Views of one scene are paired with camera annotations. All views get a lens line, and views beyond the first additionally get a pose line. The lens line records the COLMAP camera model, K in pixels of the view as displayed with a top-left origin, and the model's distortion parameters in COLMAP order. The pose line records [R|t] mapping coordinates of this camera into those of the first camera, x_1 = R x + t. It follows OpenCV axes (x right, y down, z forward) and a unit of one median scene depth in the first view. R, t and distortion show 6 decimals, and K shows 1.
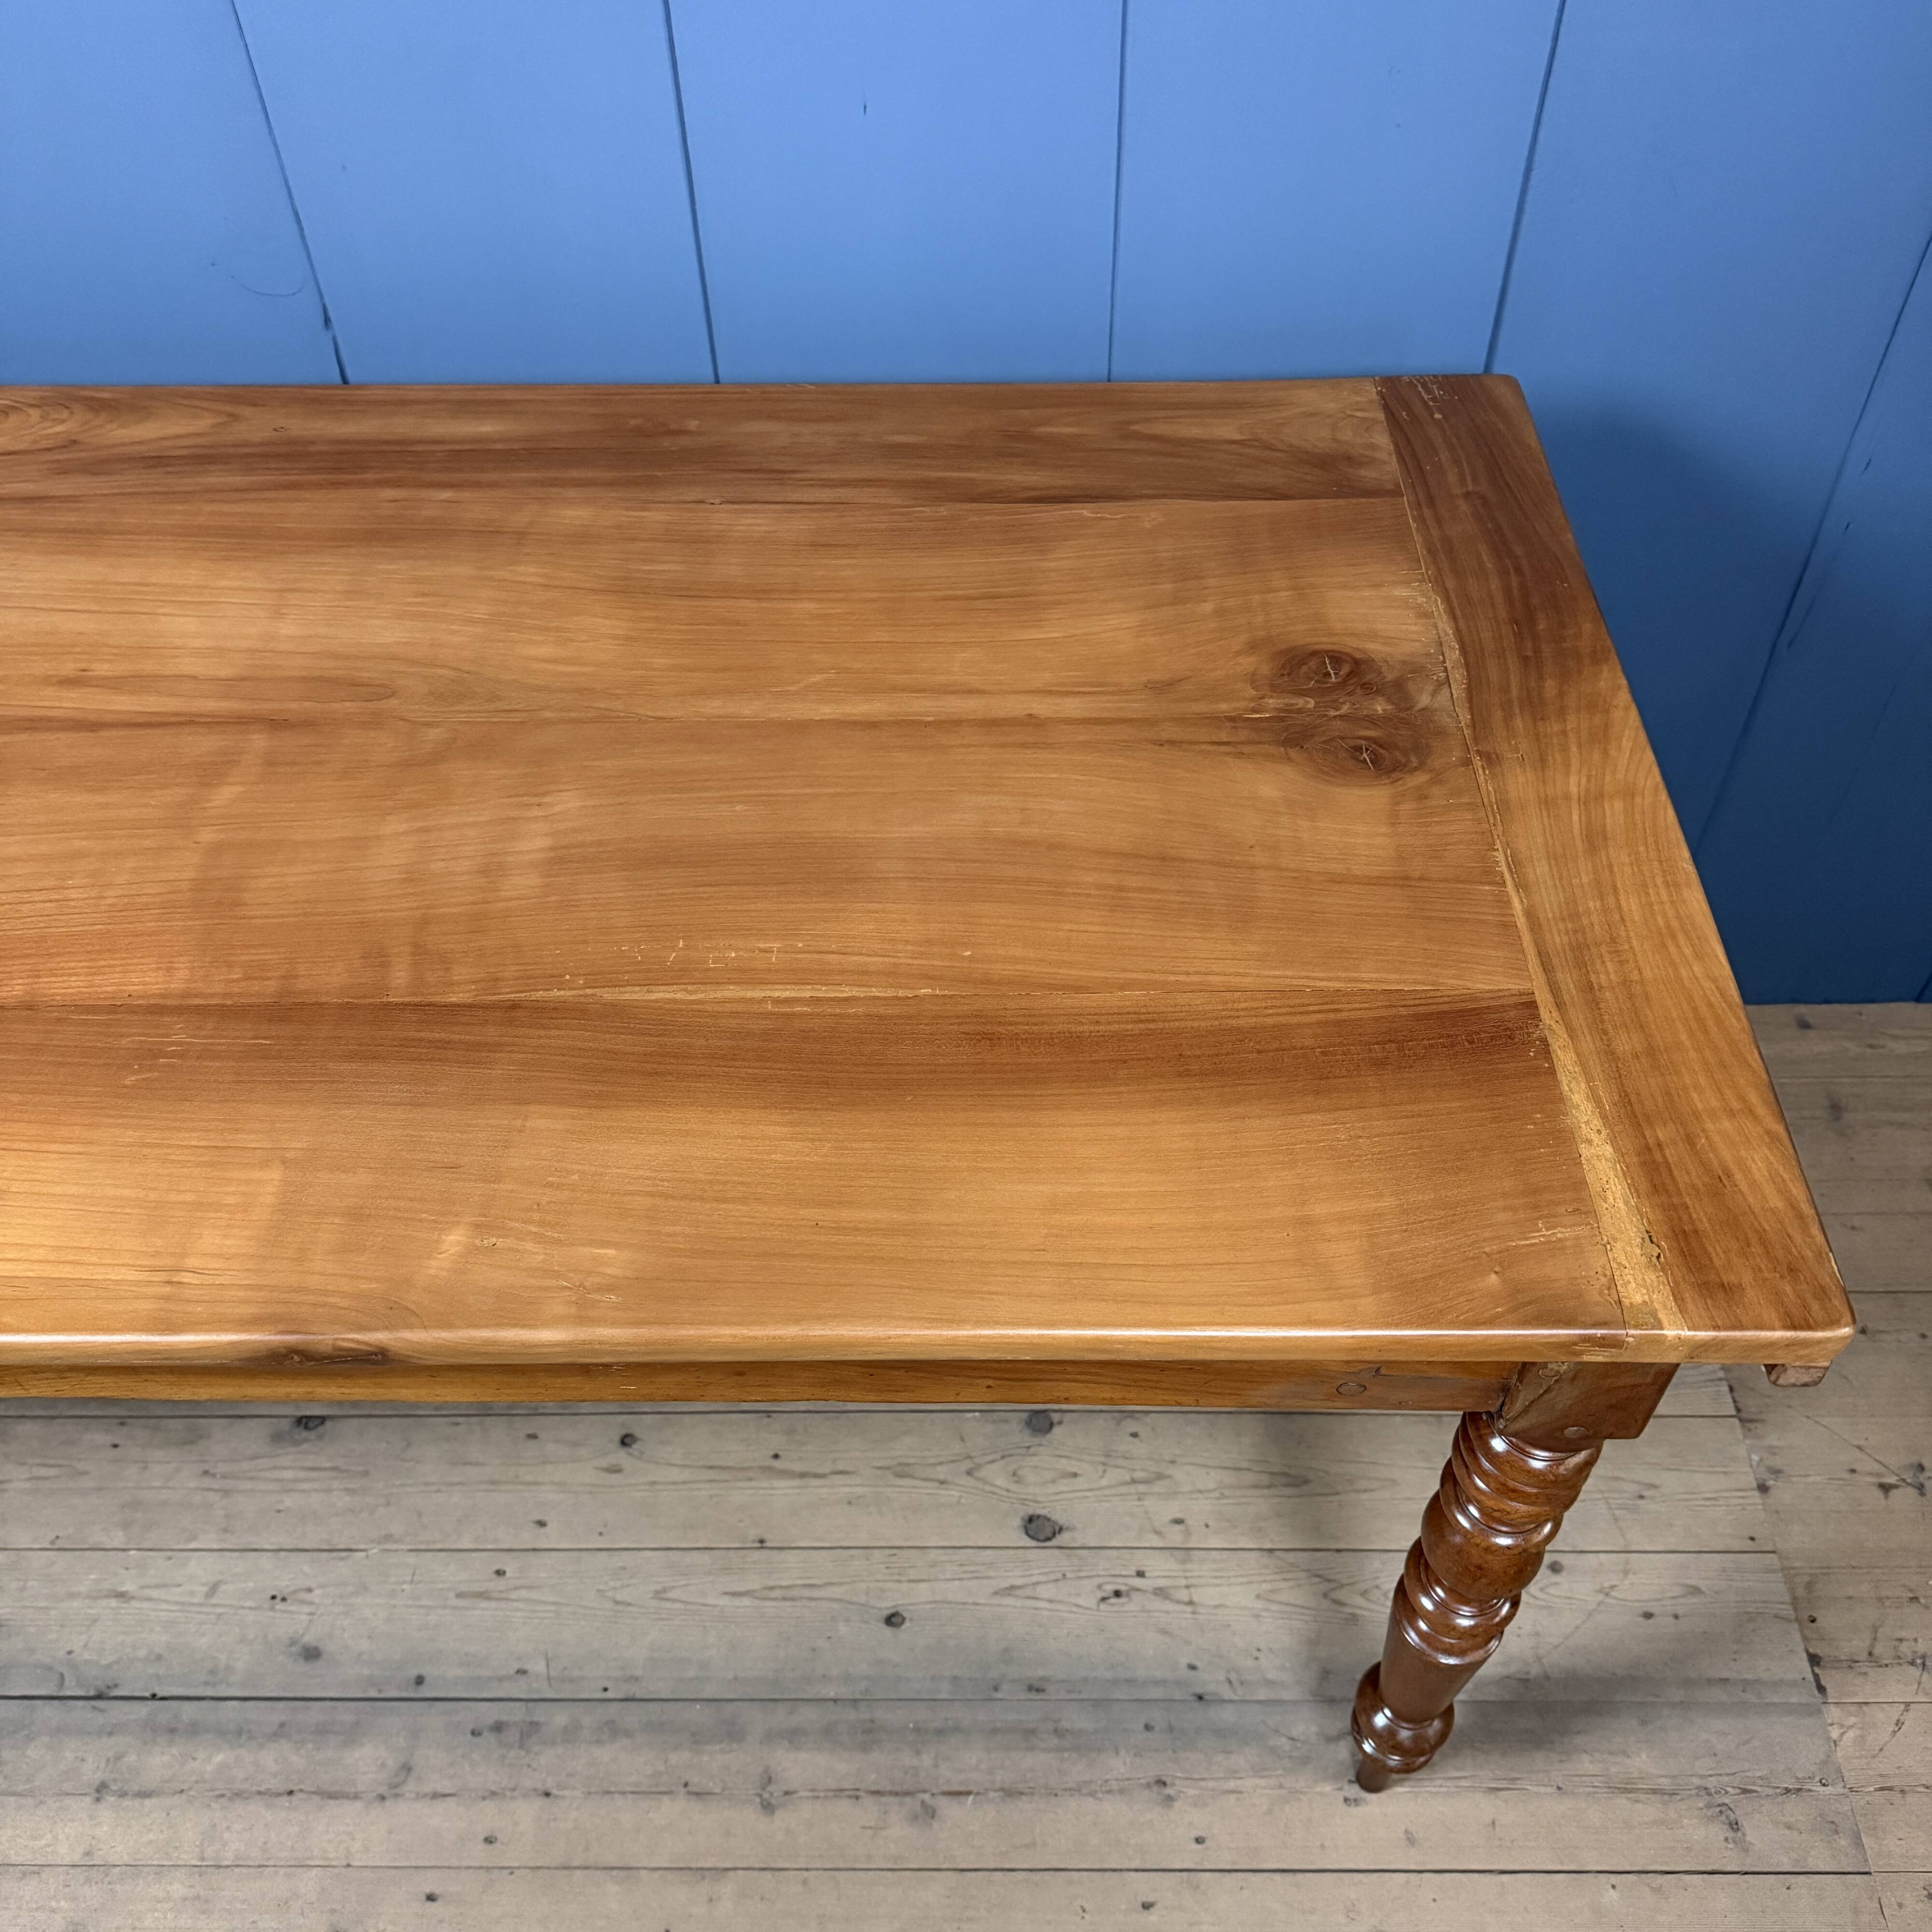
lens RADIAL K [[1795.1, 0, 964.2], [0, 1795.1, 967.5], [0, 0, 1]] dist [0.165022, -0.331498]
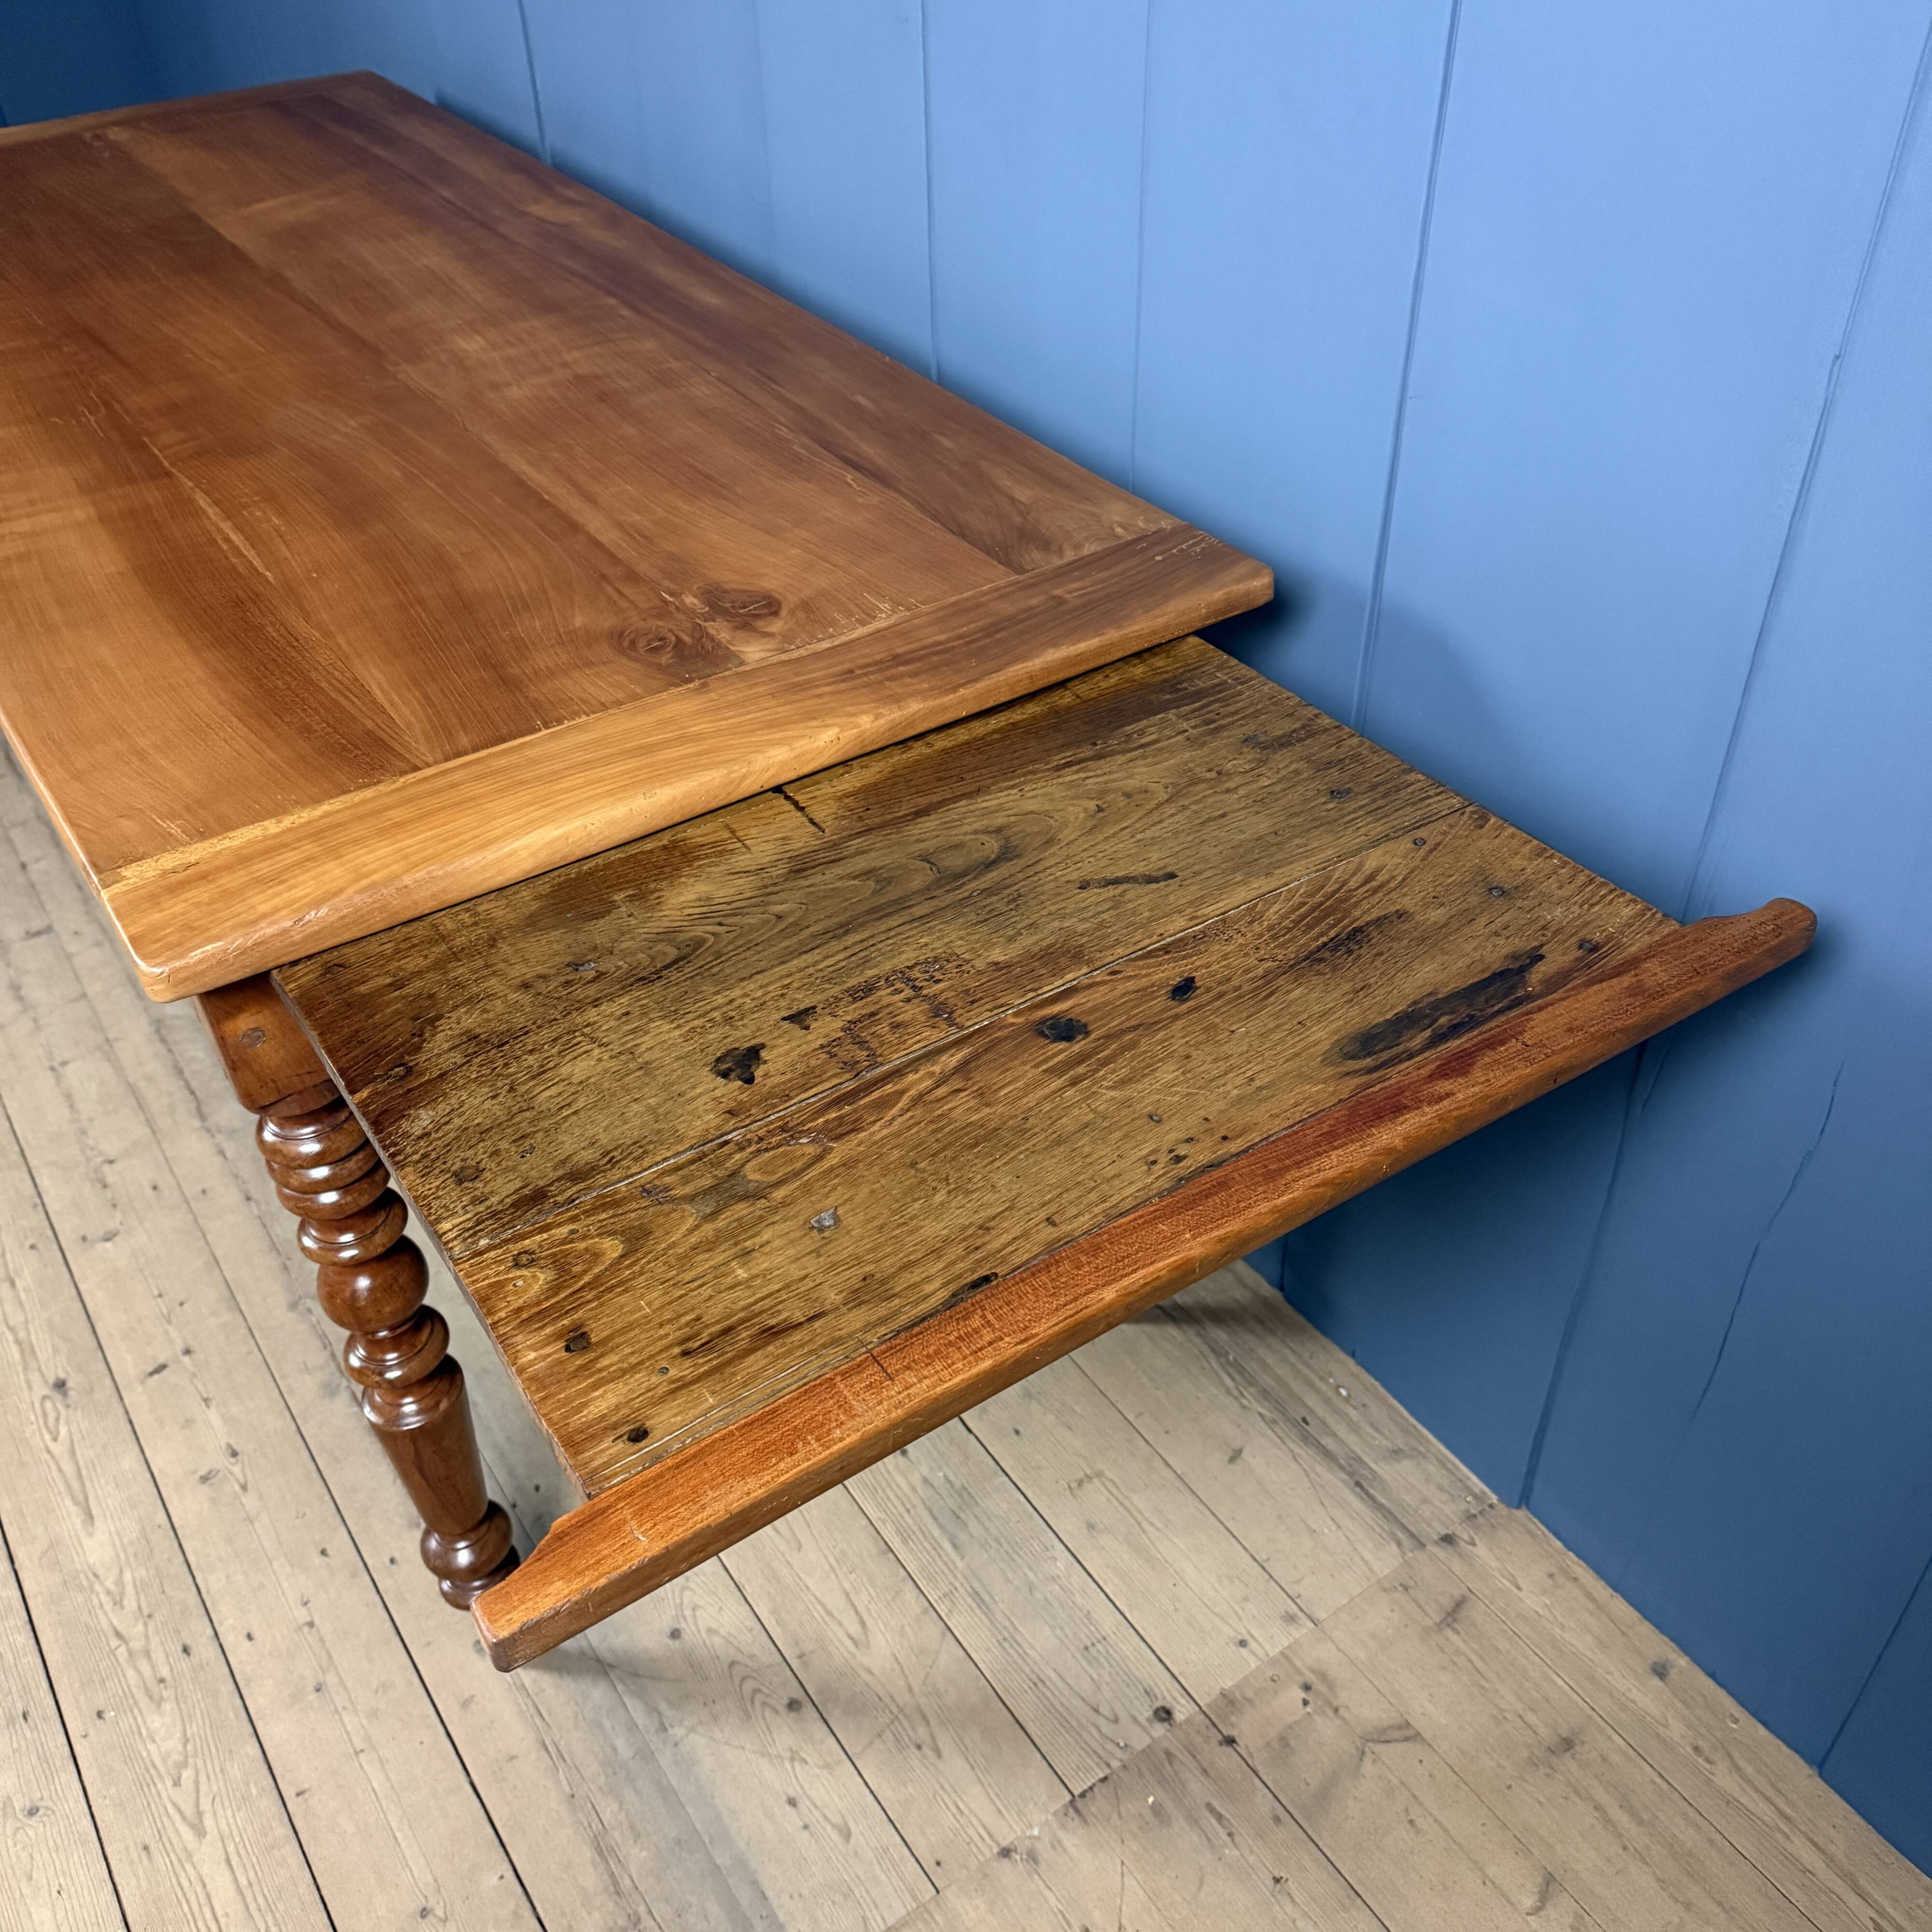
lens RADIAL K [[1803.8, 0, 961.9], [0, 1803.8, 977.2], [0, 0, 1]] dist [0.171315, -0.336183]
pose [[0.570062, 0.521408, -0.634951, 0.834955], [-0.607788, 0.787635, 0.101113, -0.130606], [0.552831, 0.328275, 0.765907, 0.198415]]
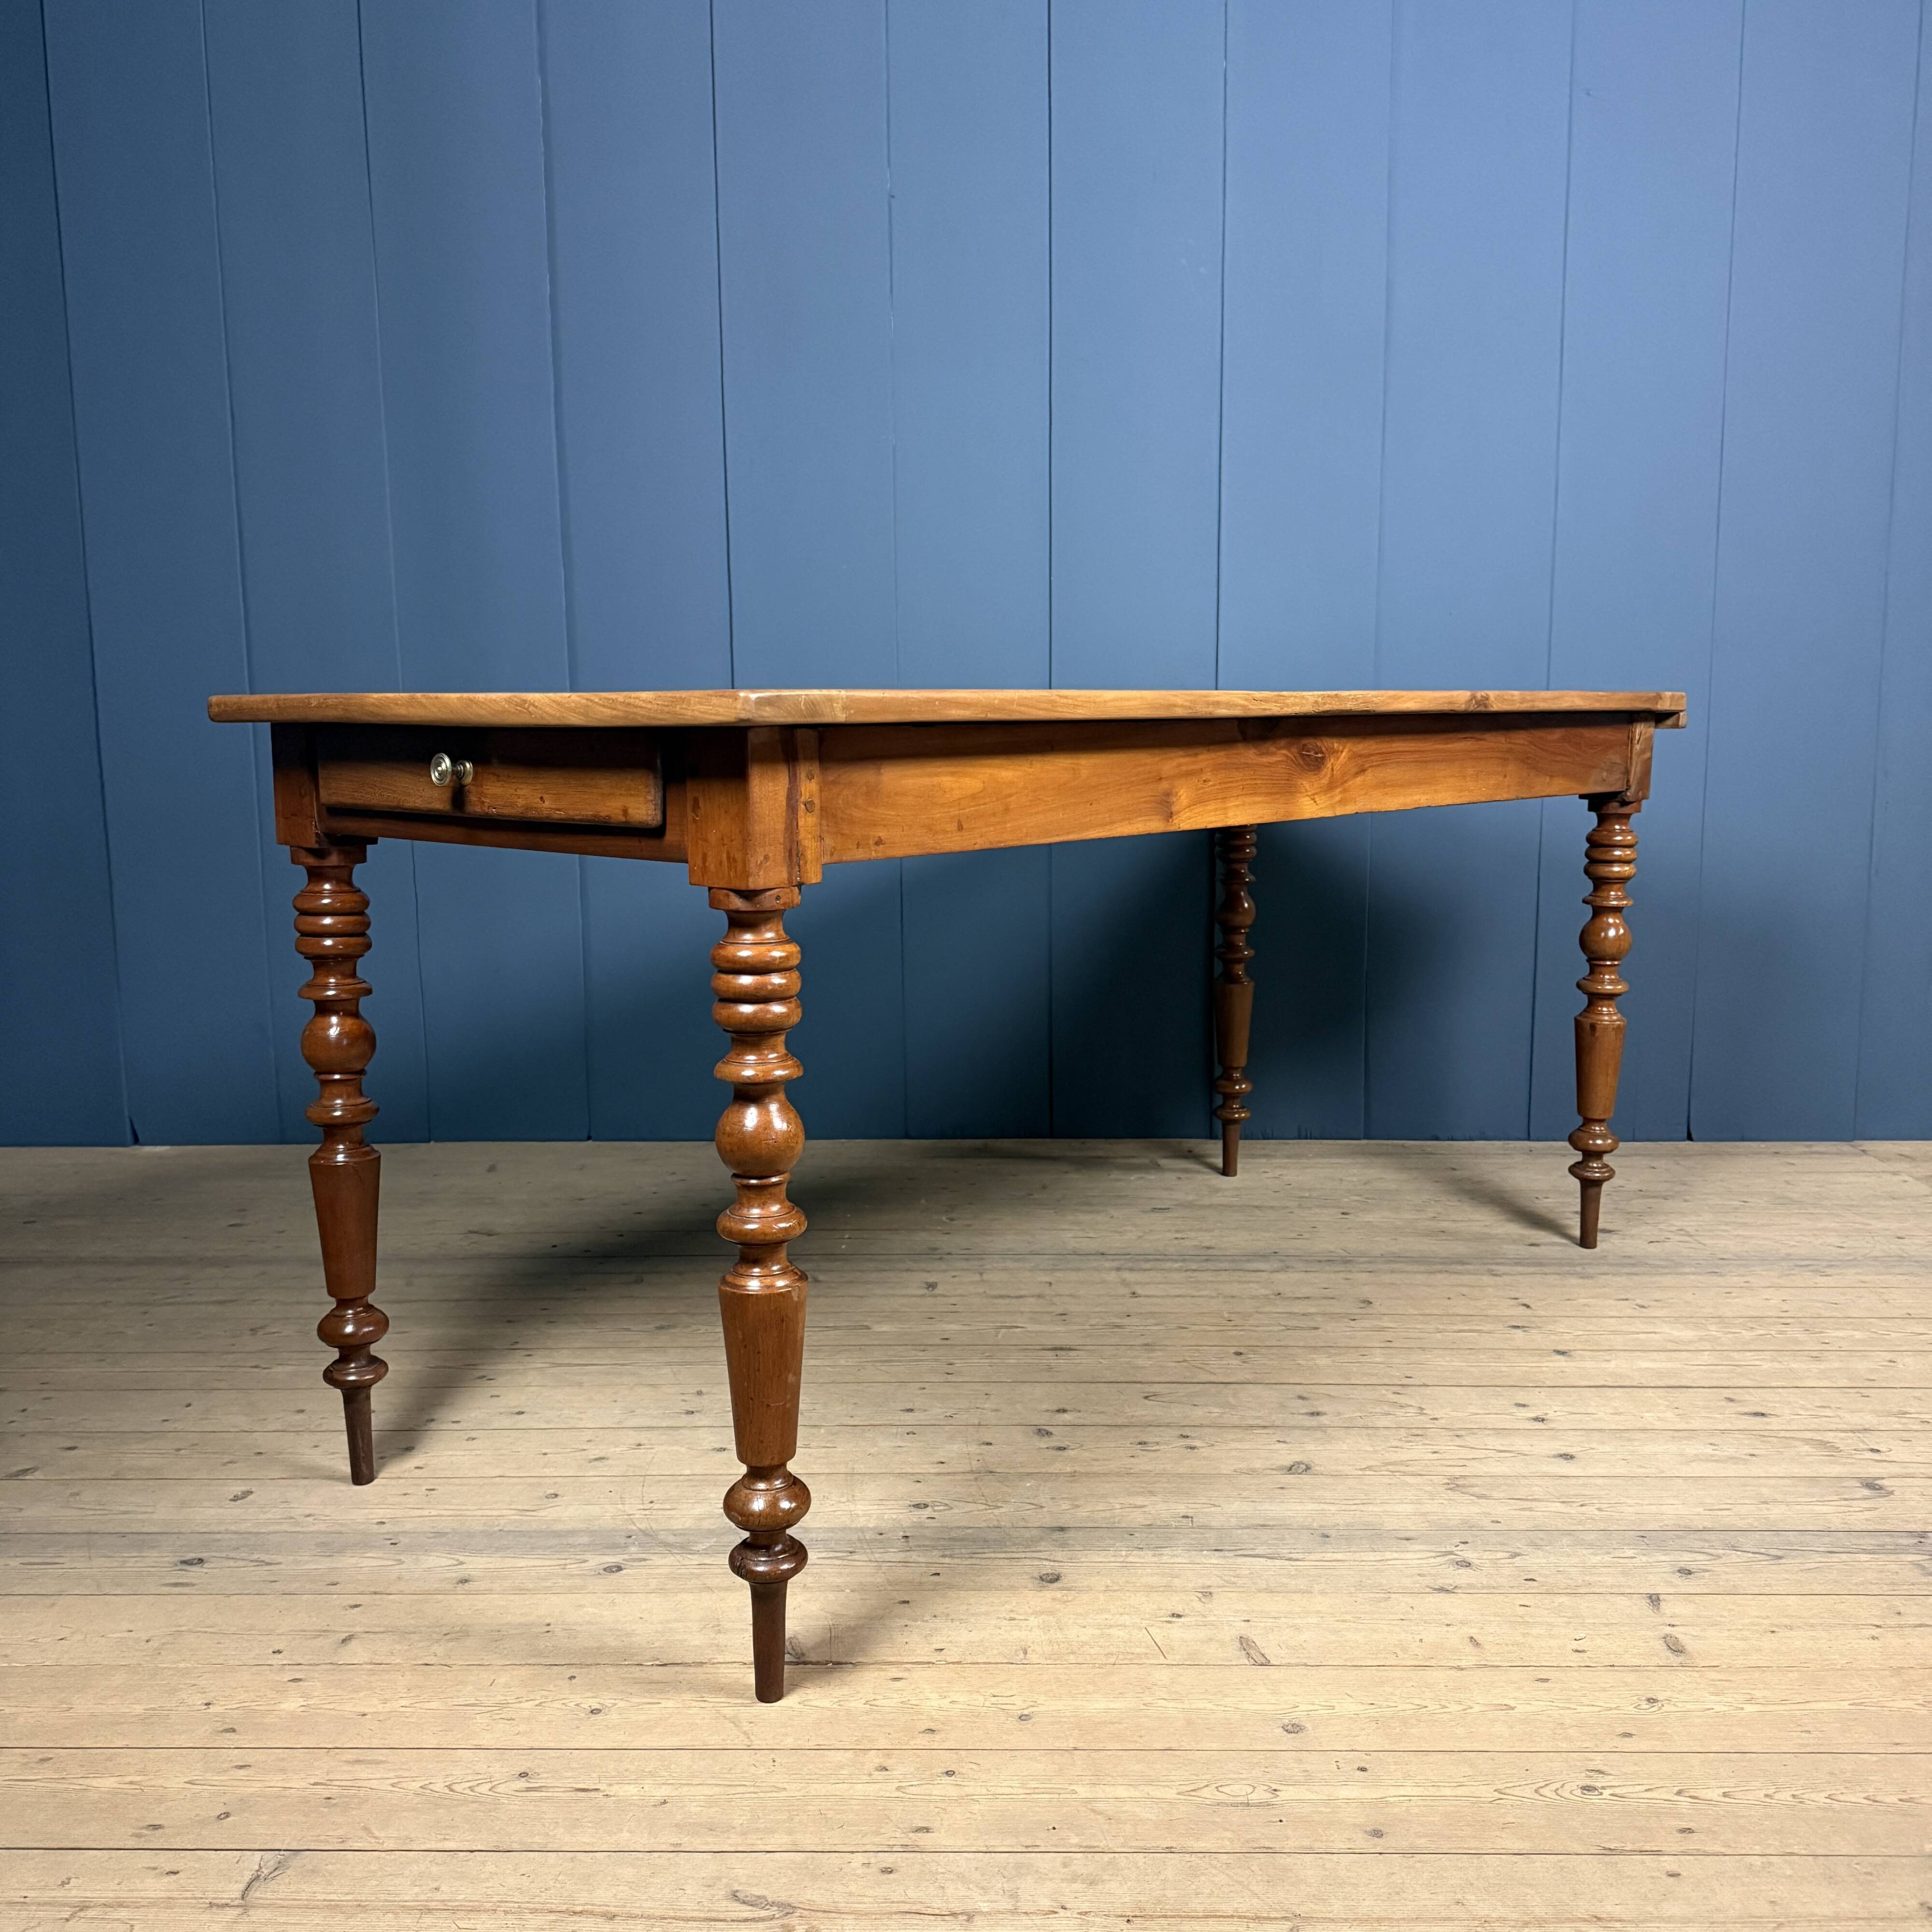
lens RADIAL K [[1798.1, 0, 967.1], [0, 1798.1, 969.7], [0, 0, 1]] dist [0.185529, -0.404471]
pose [[0.999832, 0.015964, -0.009011, -0.608378], [-0.017997, 0.761365, -0.648074, 1.383957], [-0.003486, 0.648127, 0.761524, -0.559651]]
